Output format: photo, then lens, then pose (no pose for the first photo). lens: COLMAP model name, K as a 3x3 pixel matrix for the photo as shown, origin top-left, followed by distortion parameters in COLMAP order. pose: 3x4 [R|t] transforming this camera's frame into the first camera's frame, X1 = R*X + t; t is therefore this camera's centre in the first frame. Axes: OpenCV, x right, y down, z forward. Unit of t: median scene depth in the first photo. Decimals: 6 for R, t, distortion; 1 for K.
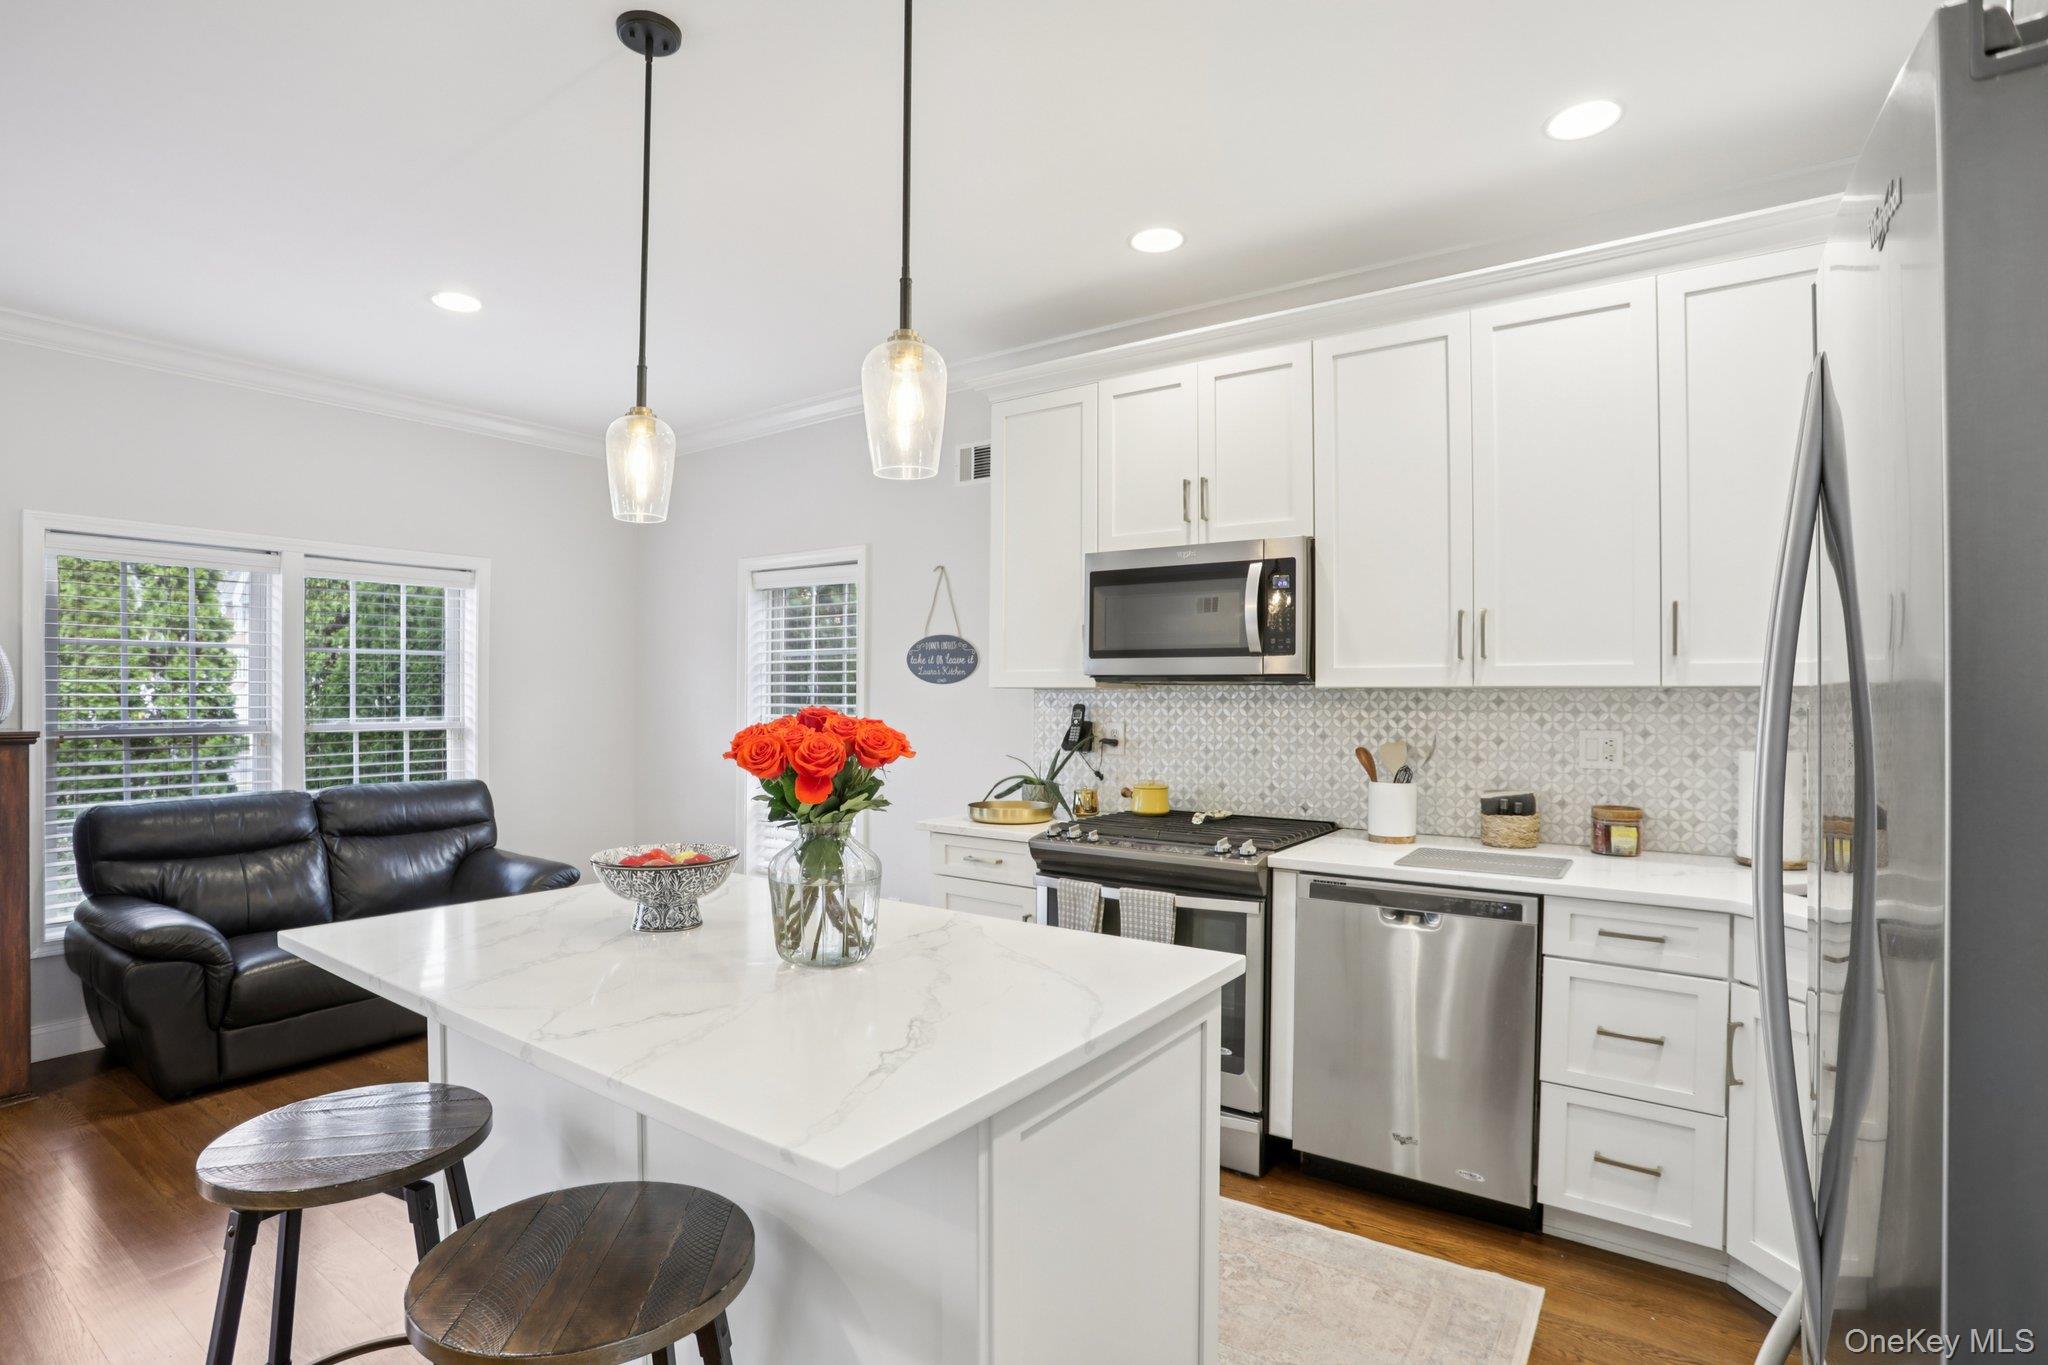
lens RADIAL K [[1008.2, 0, 998.5], [0, 1008.2, 700.9], [0, 0, 1]] dist [-0.088711, 0.040896]
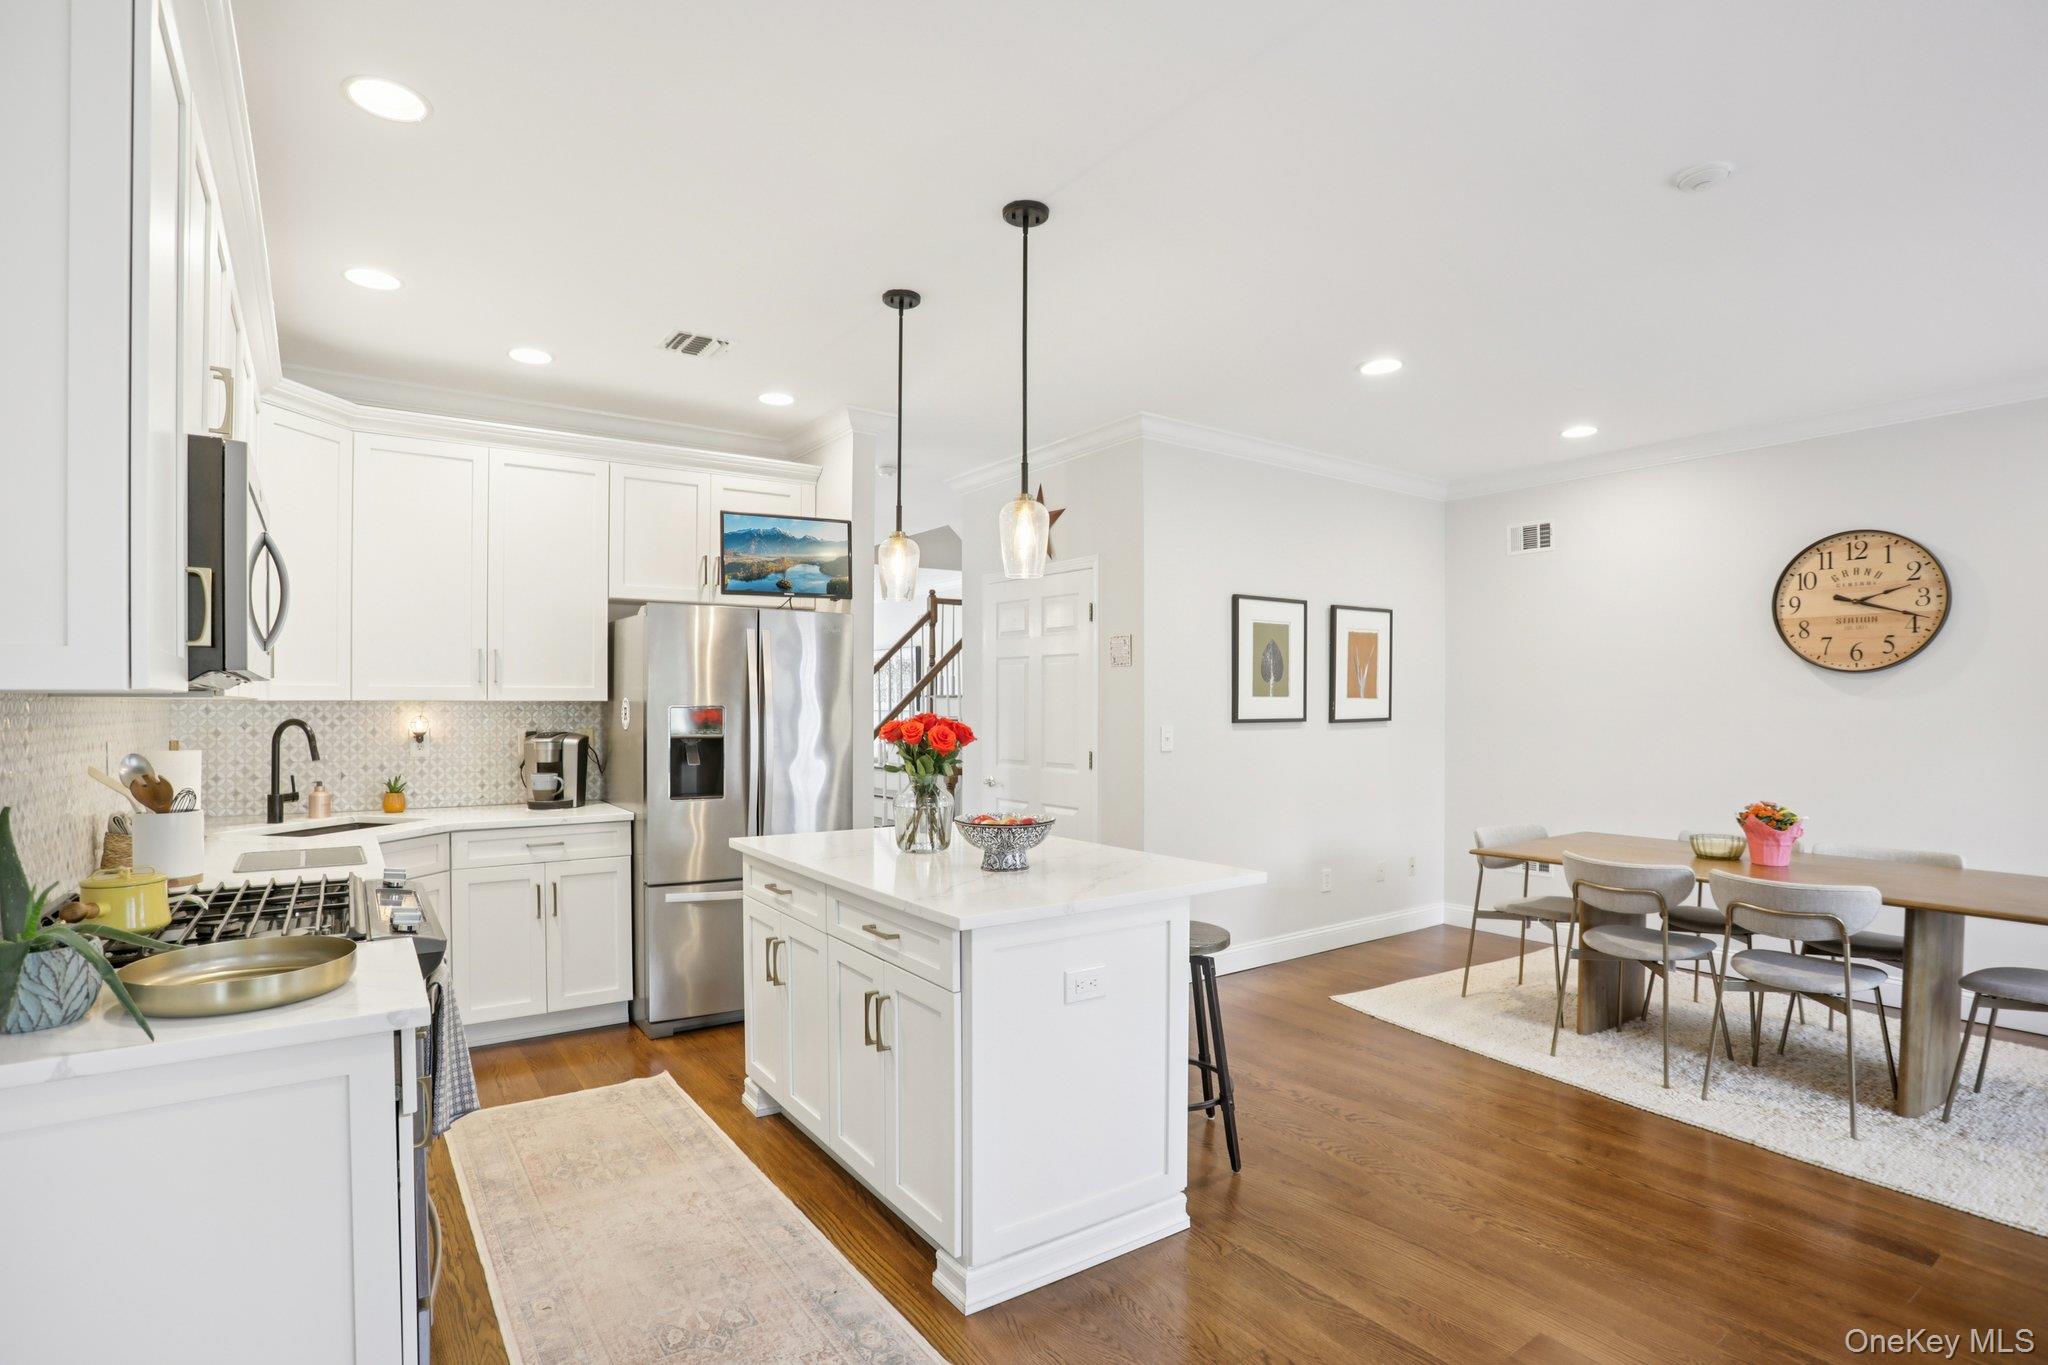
lens RADIAL K [[1008.2, 0, 998.5], [0, 1008.2, 700.9], [0, 0, 1]] dist [-0.088711, 0.040896]
pose [[-0.943452, 0.001180, 0.331506, -0.479838], [0.001879, 0.999997, 0.001789, -0.009382], [-0.331503, 0.002311, -0.943451, 1.416427]]
